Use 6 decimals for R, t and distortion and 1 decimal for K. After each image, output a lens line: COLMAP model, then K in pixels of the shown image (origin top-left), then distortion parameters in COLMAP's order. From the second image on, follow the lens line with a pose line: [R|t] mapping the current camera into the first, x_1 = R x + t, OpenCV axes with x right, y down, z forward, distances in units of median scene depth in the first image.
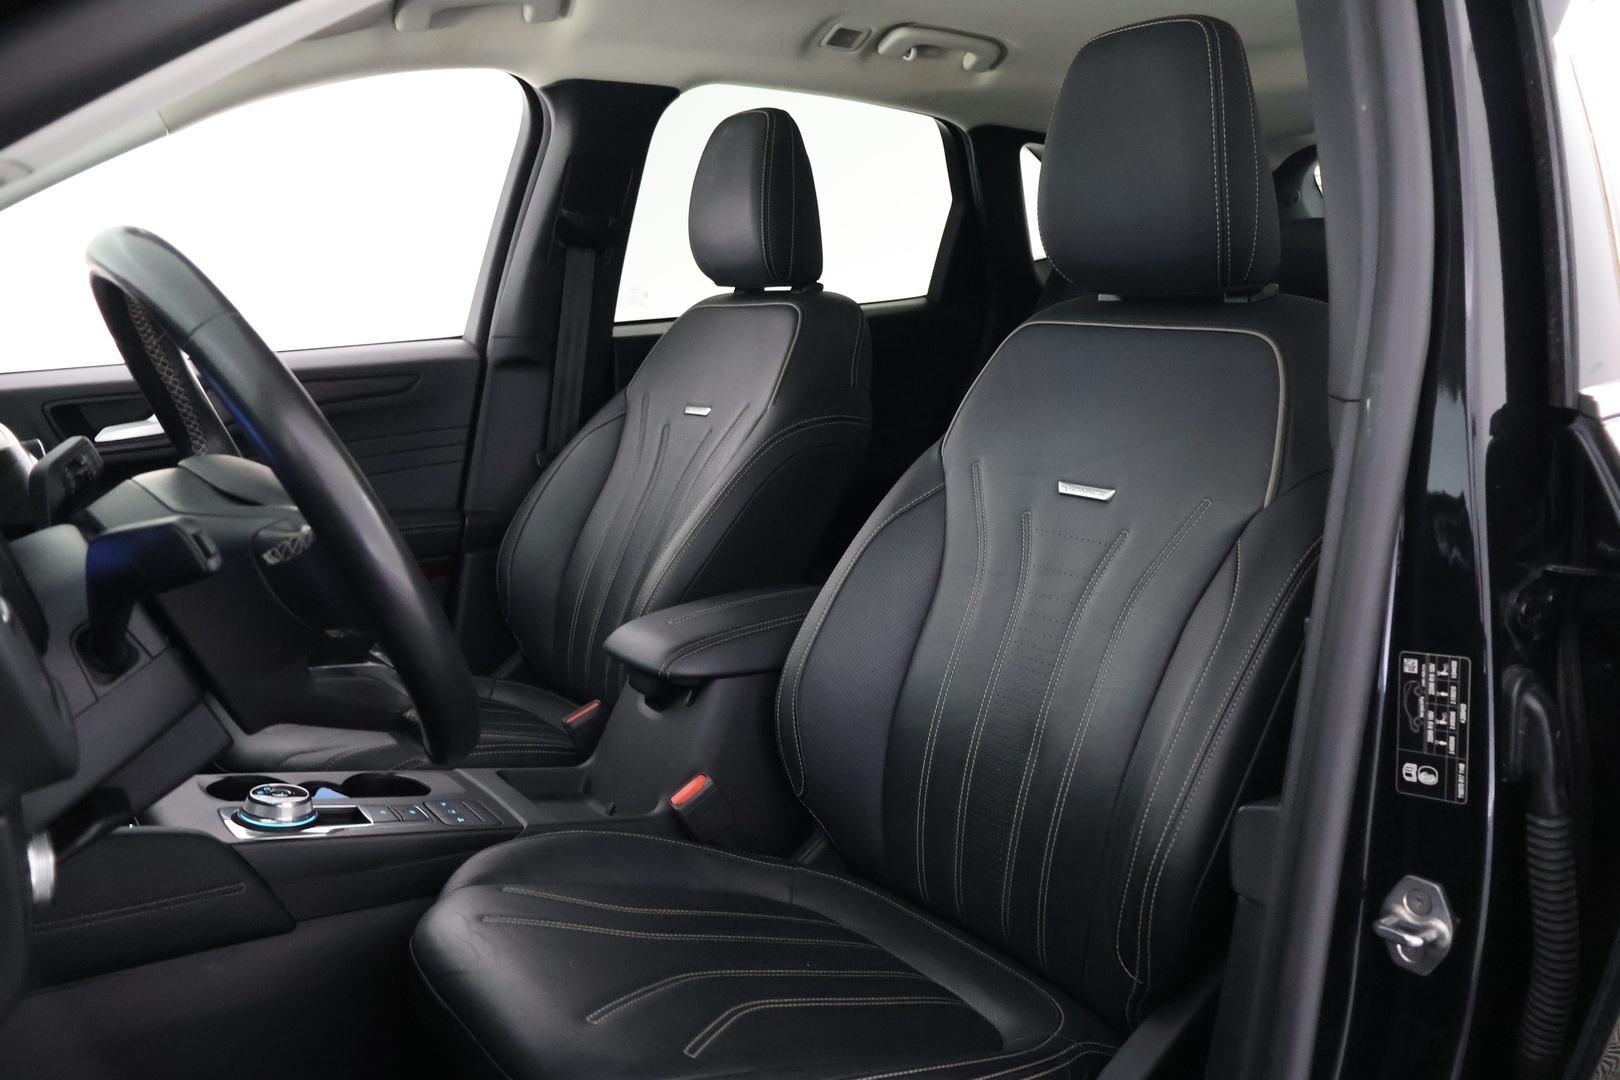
lens RADIAL K [[1329.5, 0, 810.0], [0, 1329.5, 540.0], [0, 0, 1]] dist [-0.002606, -0.005957]
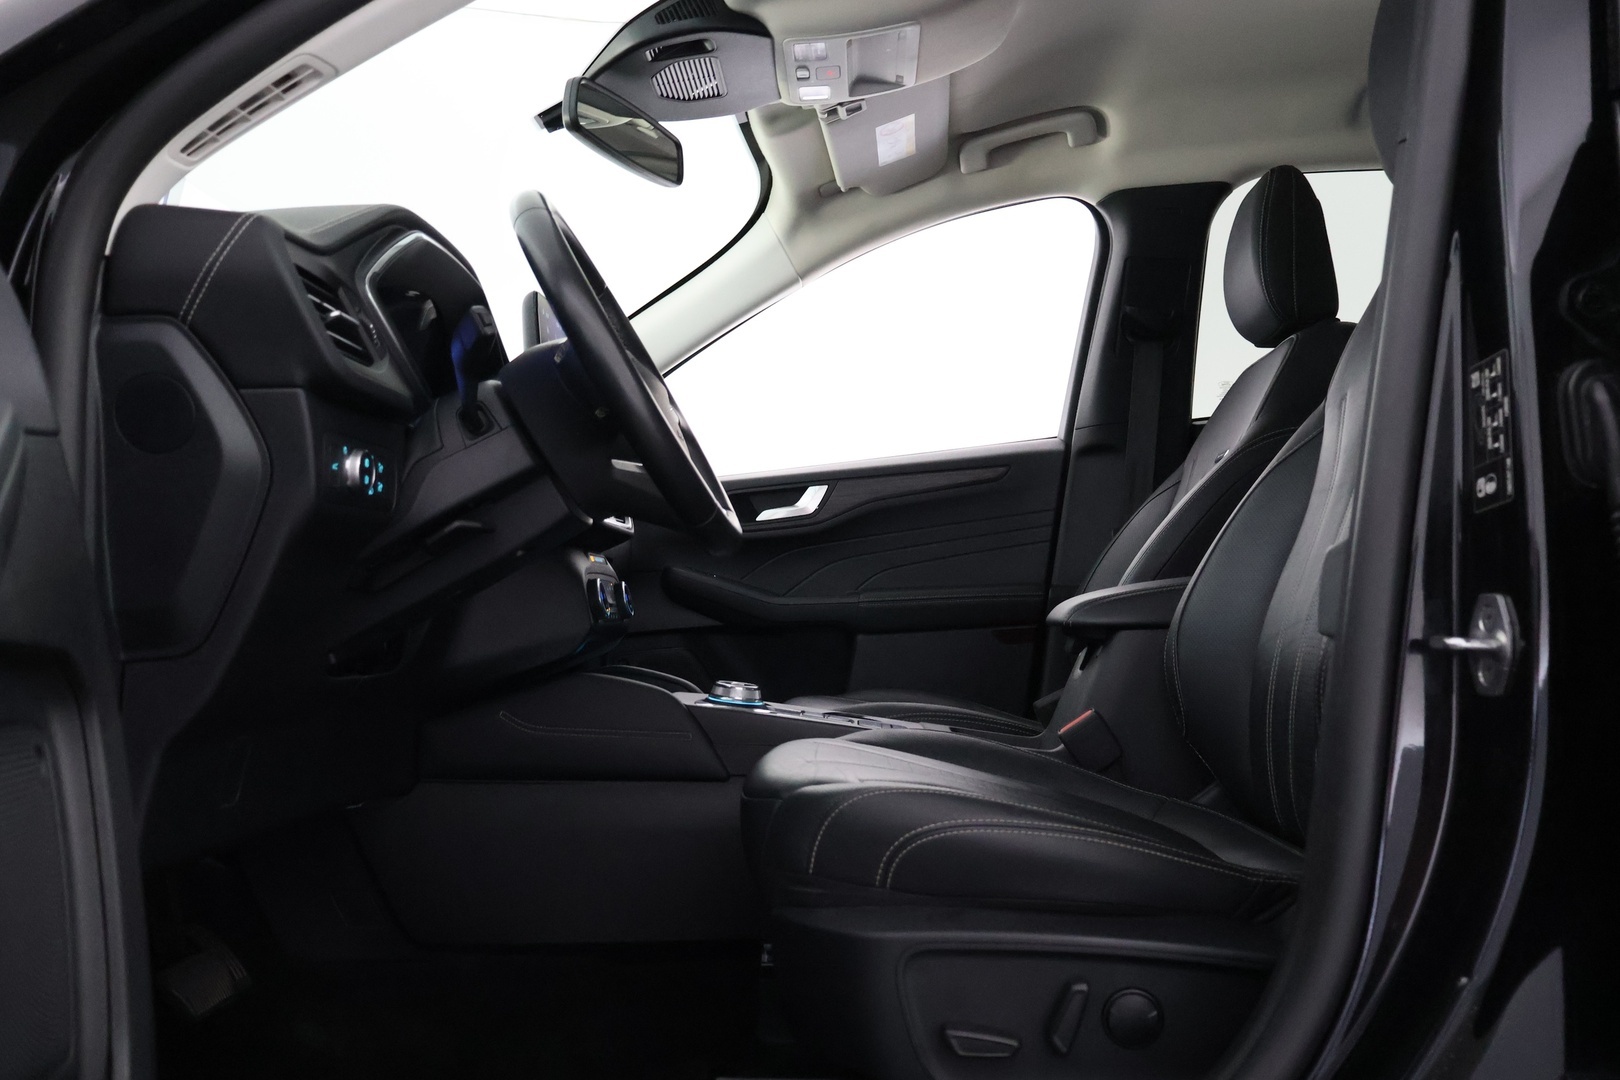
lens RADIAL K [[1355.9, 0, 810.0], [0, 1355.9, 540.0], [0, 0, 1]] dist [0.002362, -0.000630]
pose [[0.804168, -0.070173, -0.590246, 0.291456], [-0.051963, 0.980906, -0.187414, 0.192079], [0.592127, 0.181383, 0.785166, -0.020570]]
